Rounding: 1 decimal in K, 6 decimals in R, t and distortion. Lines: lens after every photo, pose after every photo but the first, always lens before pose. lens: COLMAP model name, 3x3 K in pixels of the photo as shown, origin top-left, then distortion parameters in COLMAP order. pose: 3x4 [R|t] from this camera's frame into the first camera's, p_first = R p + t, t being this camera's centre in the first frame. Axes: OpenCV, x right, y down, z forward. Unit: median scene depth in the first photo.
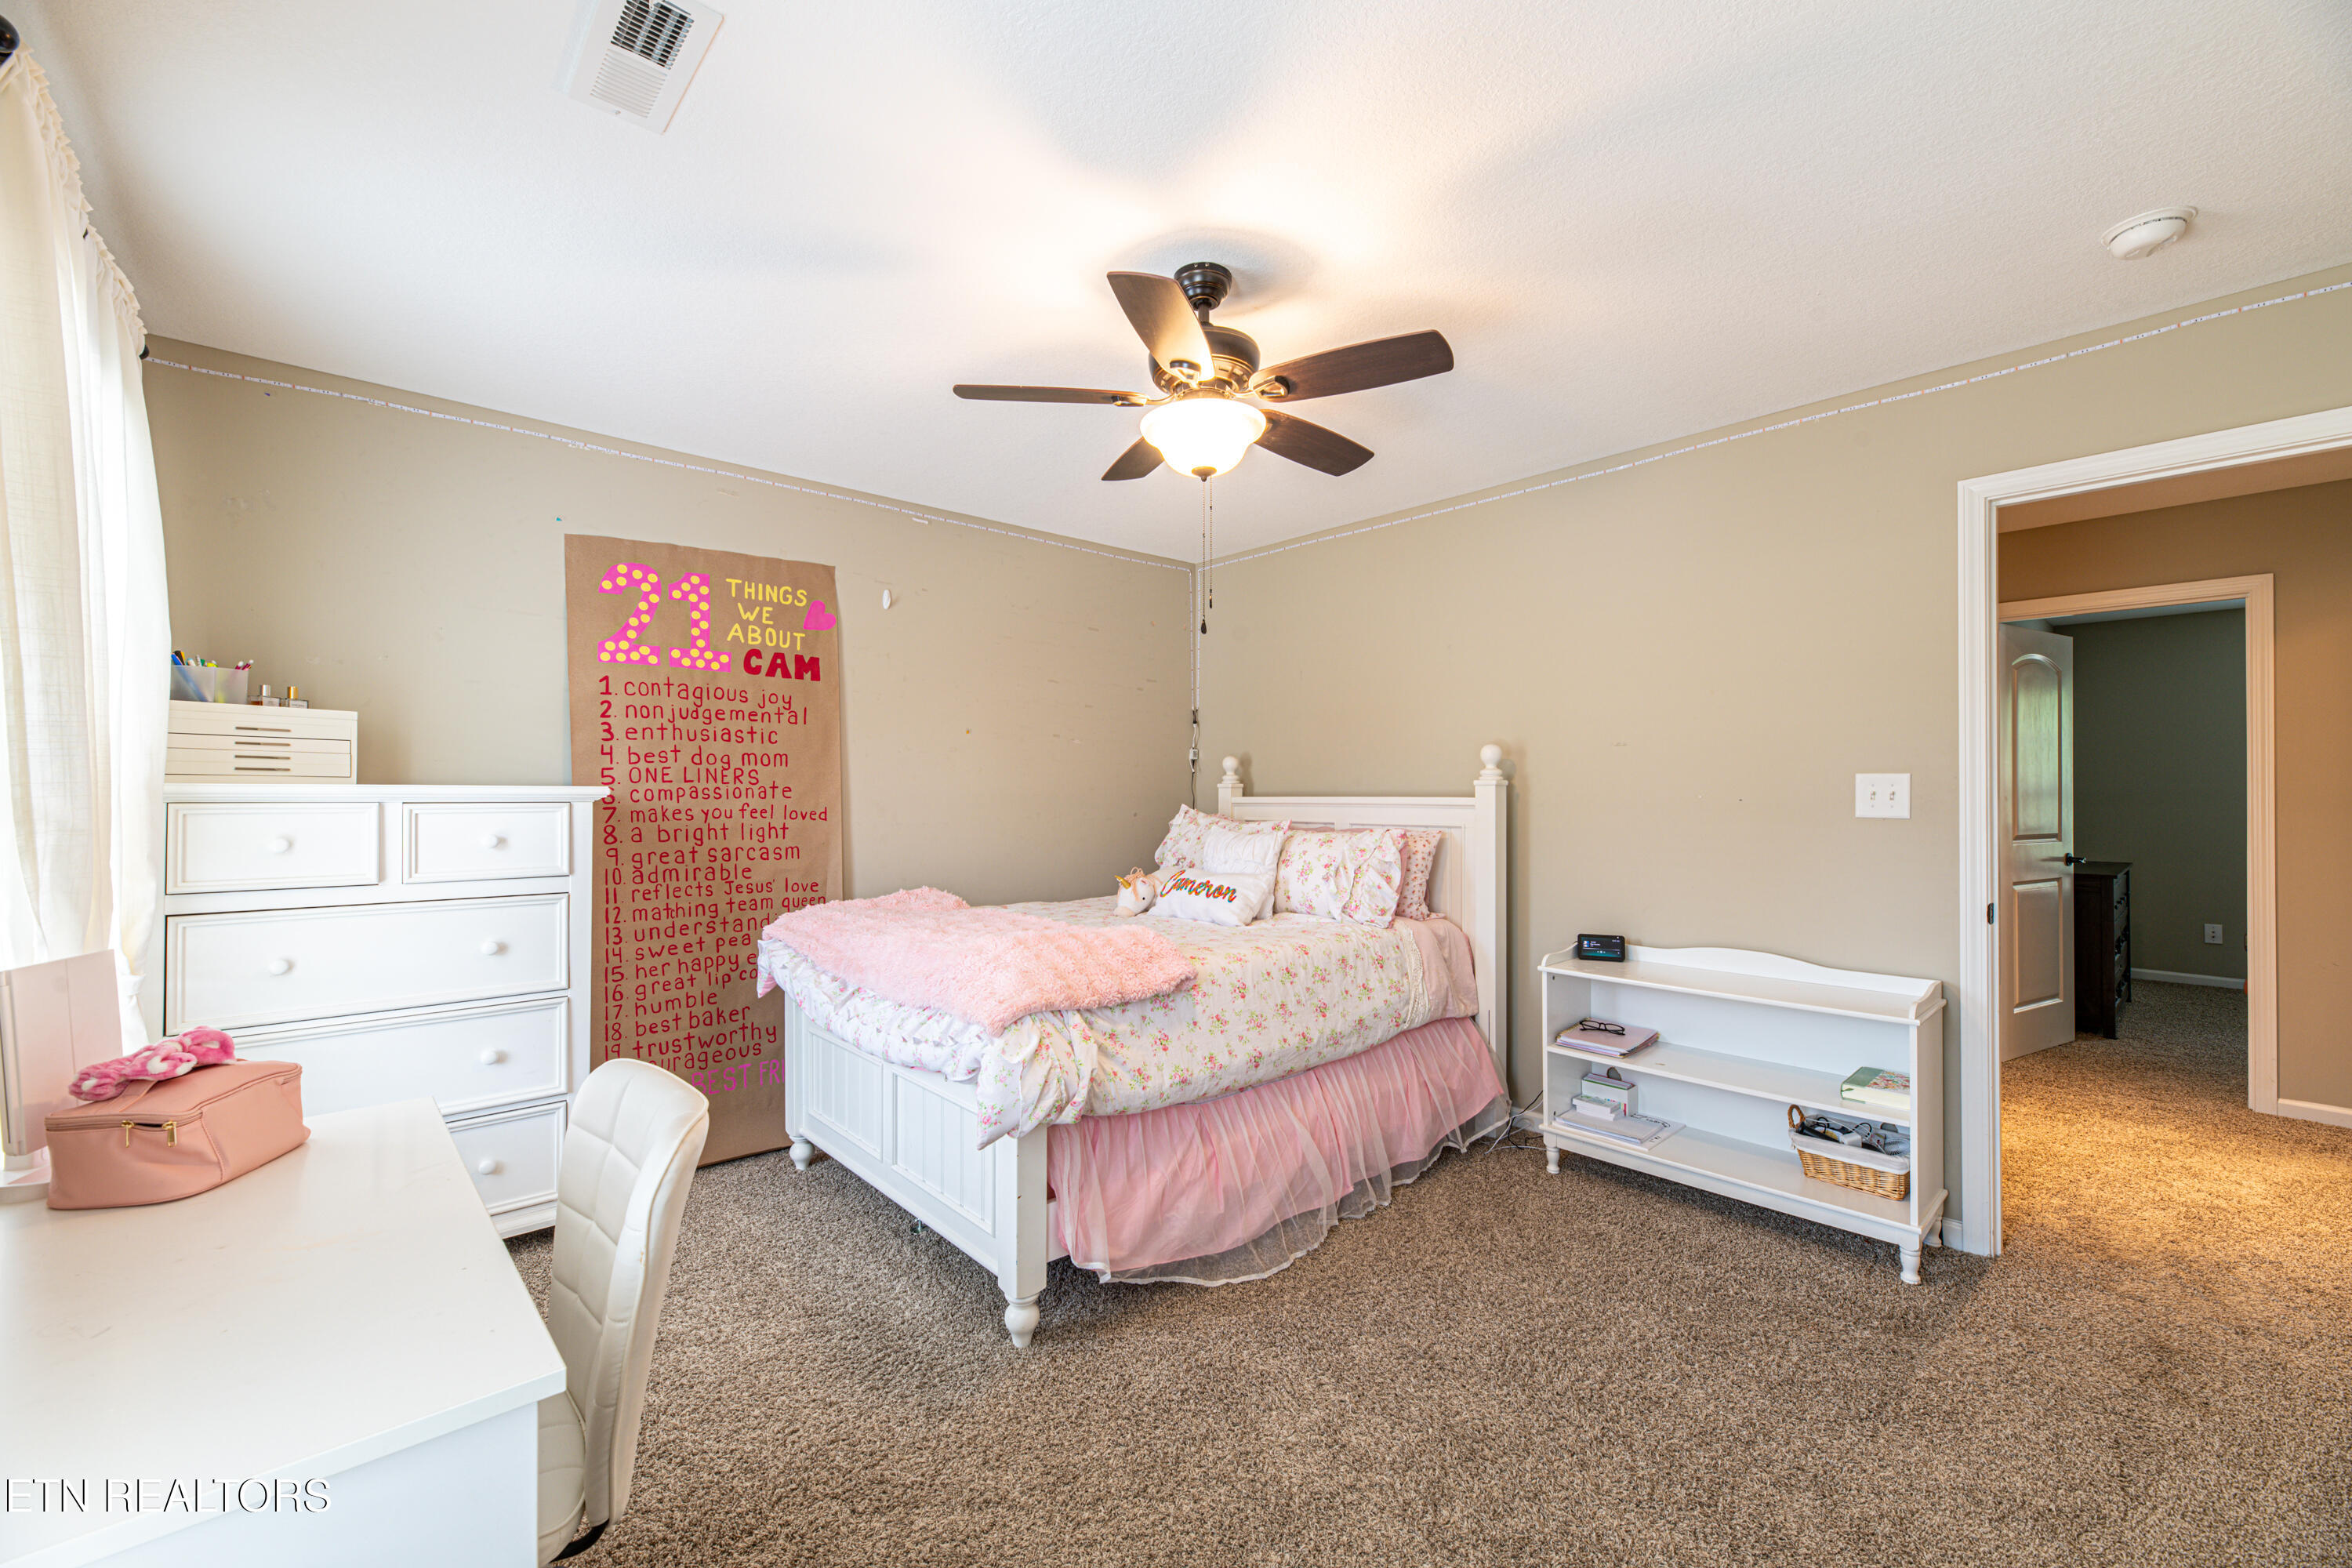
lens RADIAL K [[954.2, 0, 1171.1], [0, 954.2, 791.9], [0, 0, 1]] dist [-0.000982, -0.000088]
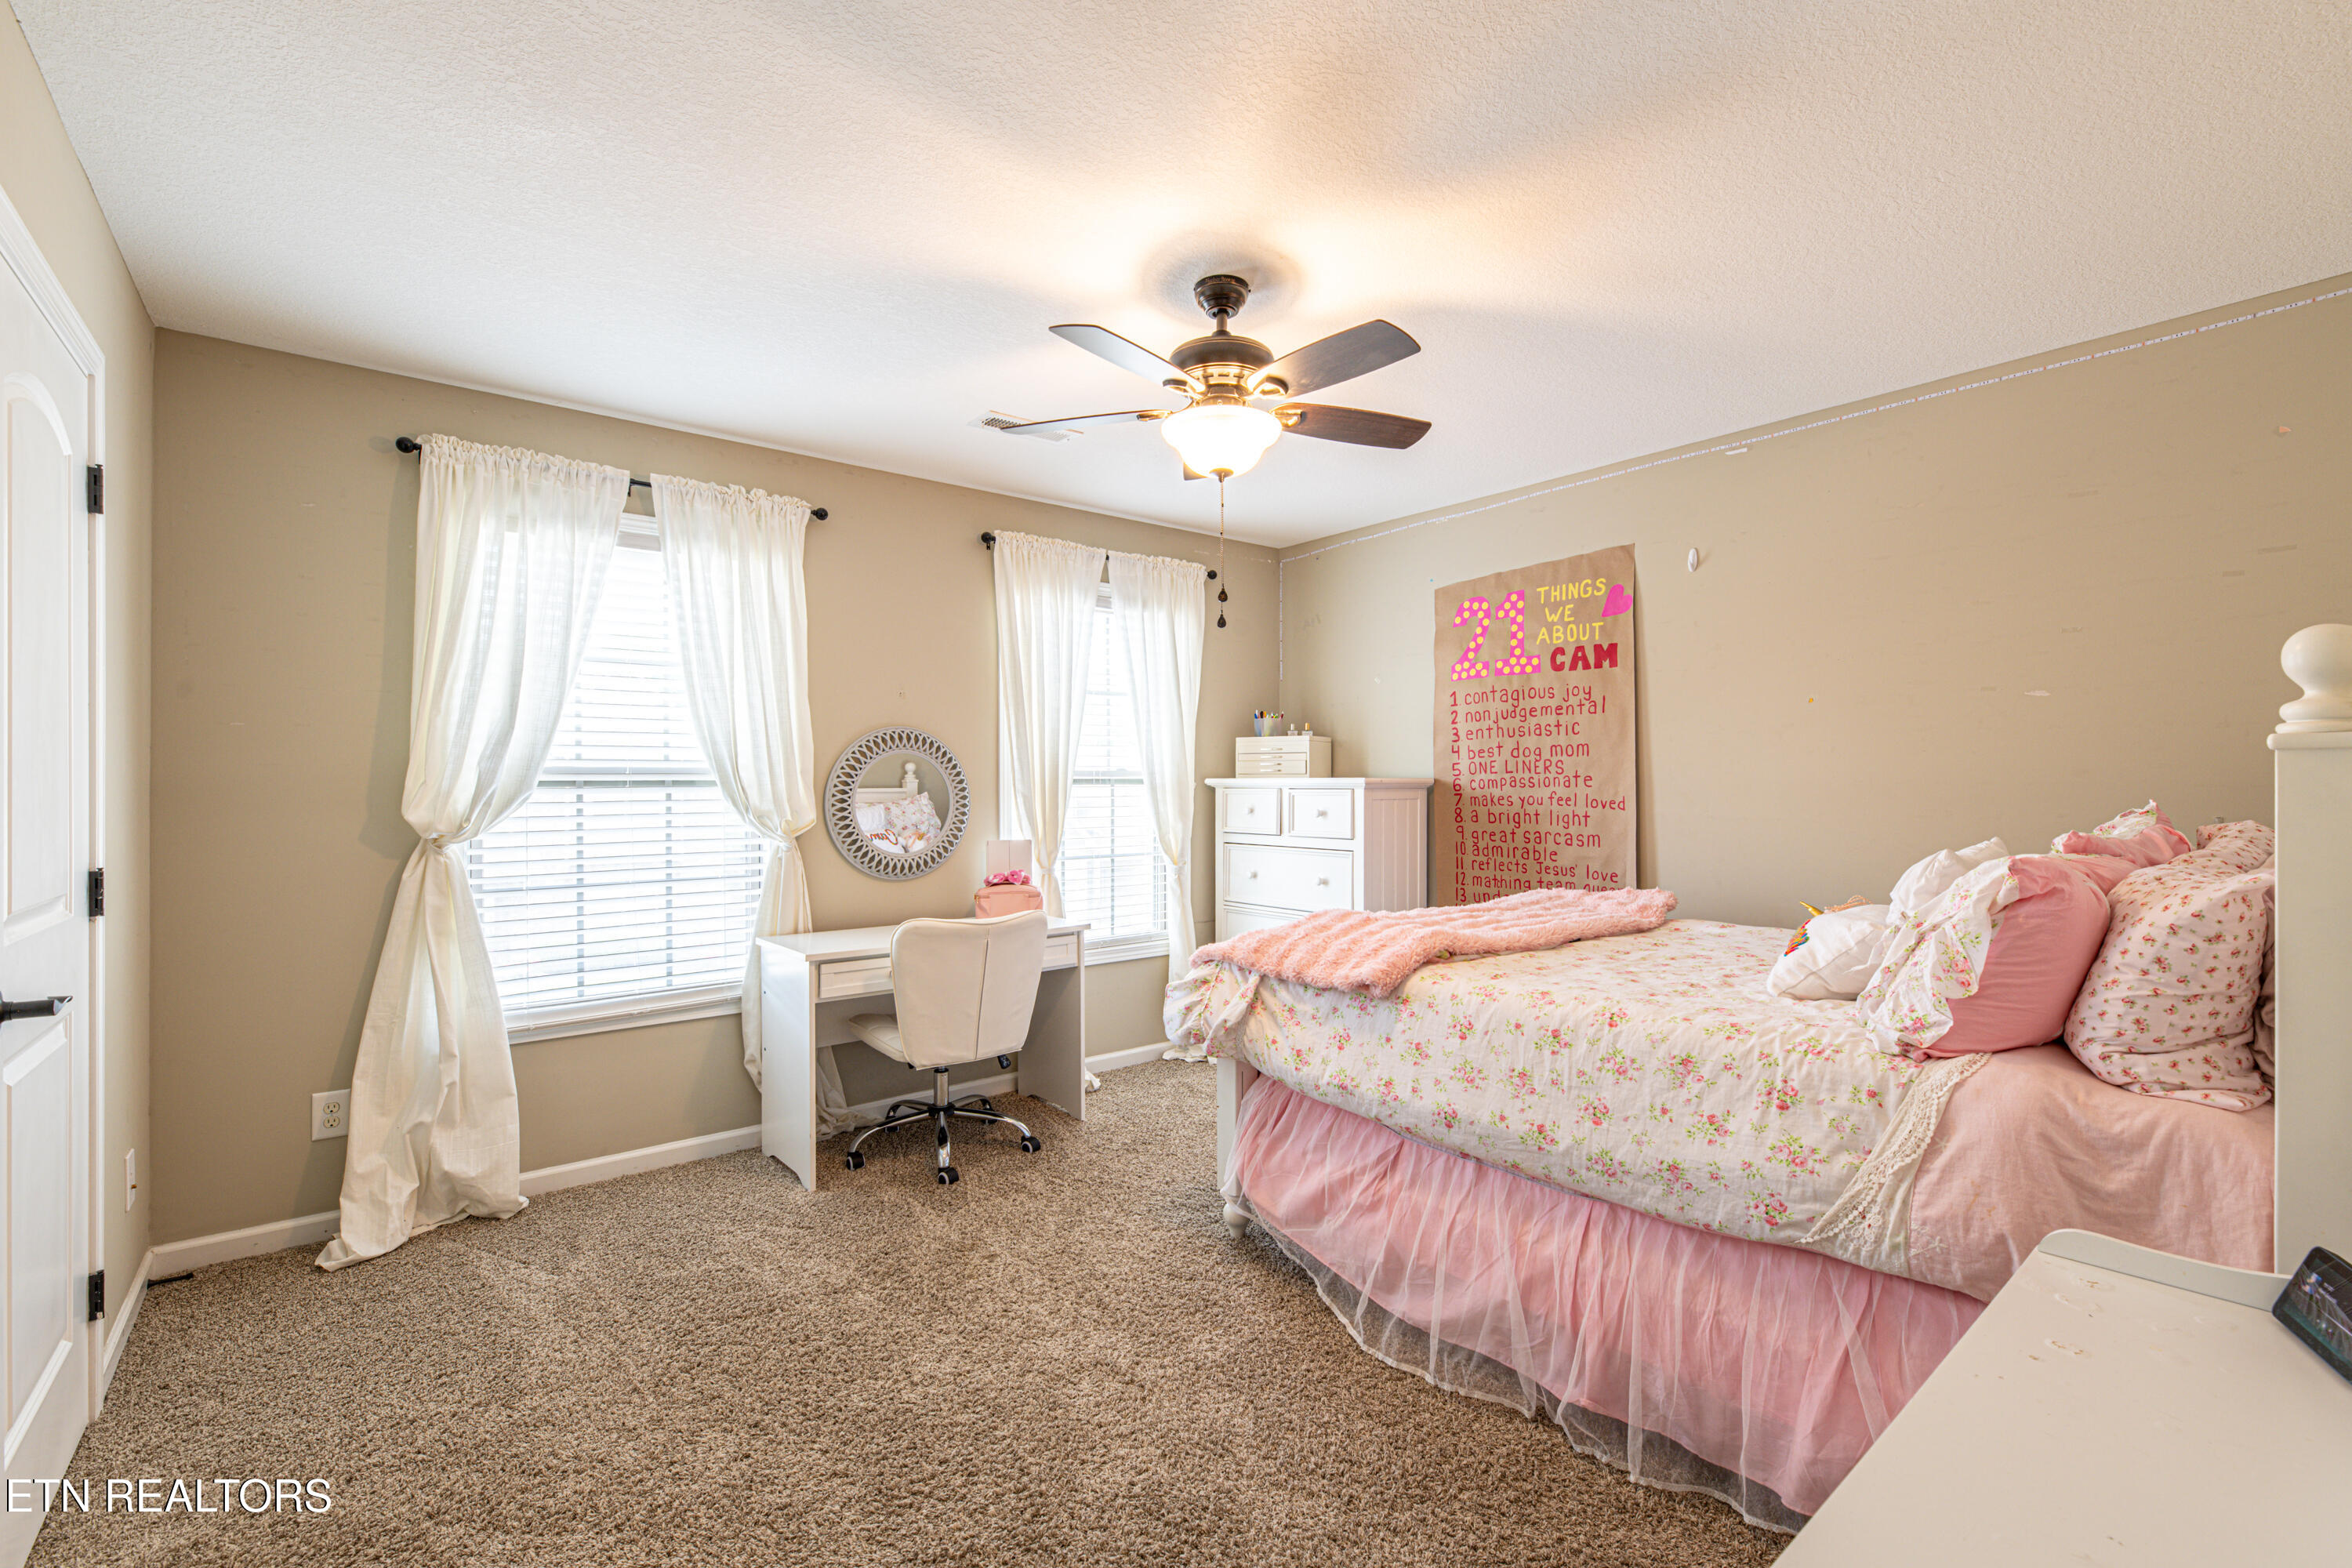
lens RADIAL K [[994.5, 0, 1170.9], [0, 994.5, 786.1], [0, 0, 1]] dist [0.016224, 0.000072]
pose [[-0.035088, -0.000195, -0.999384, 0.726026], [0.002464, 0.999997, -0.000281, 0.005147], [0.999381, -0.002473, -0.035087, 0.630771]]
